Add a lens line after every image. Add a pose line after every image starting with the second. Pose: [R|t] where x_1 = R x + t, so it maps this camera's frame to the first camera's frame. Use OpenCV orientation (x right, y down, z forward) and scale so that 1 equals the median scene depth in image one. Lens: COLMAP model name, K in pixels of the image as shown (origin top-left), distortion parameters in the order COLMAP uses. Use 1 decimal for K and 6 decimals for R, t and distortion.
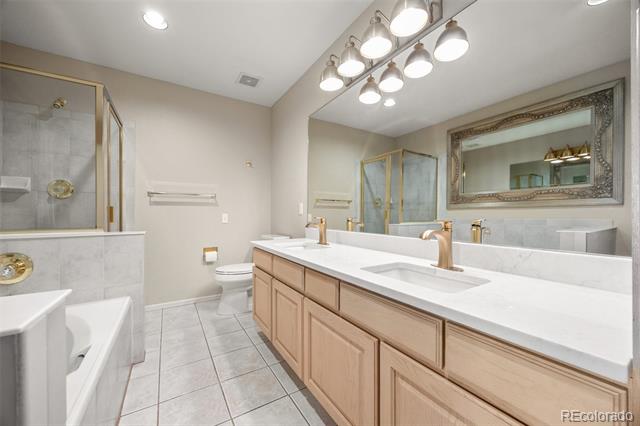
lens RADIAL K [[242.7, 0, 320.4], [0, 242.7, 214.8], [0, 0, 1]] dist [-0.006892, 0.000410]
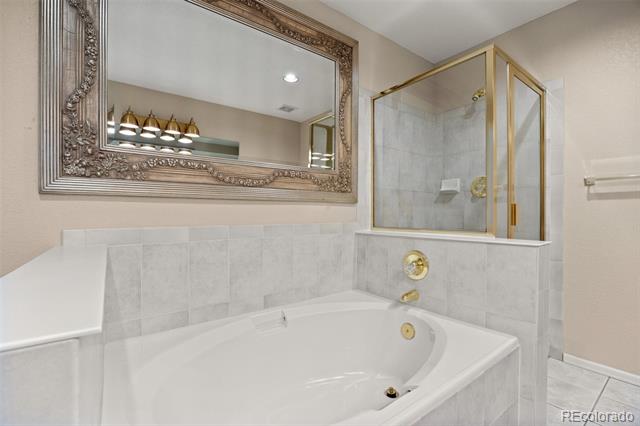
lens RADIAL K [[289.6, 0, 321.8], [0, 289.6, 214.5], [0, 0, 1]] dist [-0.003140, -0.000229]
pose [[0.088238, 0.000289, -0.996099, -0.033365], [-0.003088, 0.999995, 0.000016, -0.000551], [0.996095, 0.003074, 0.088239, 0.315411]]
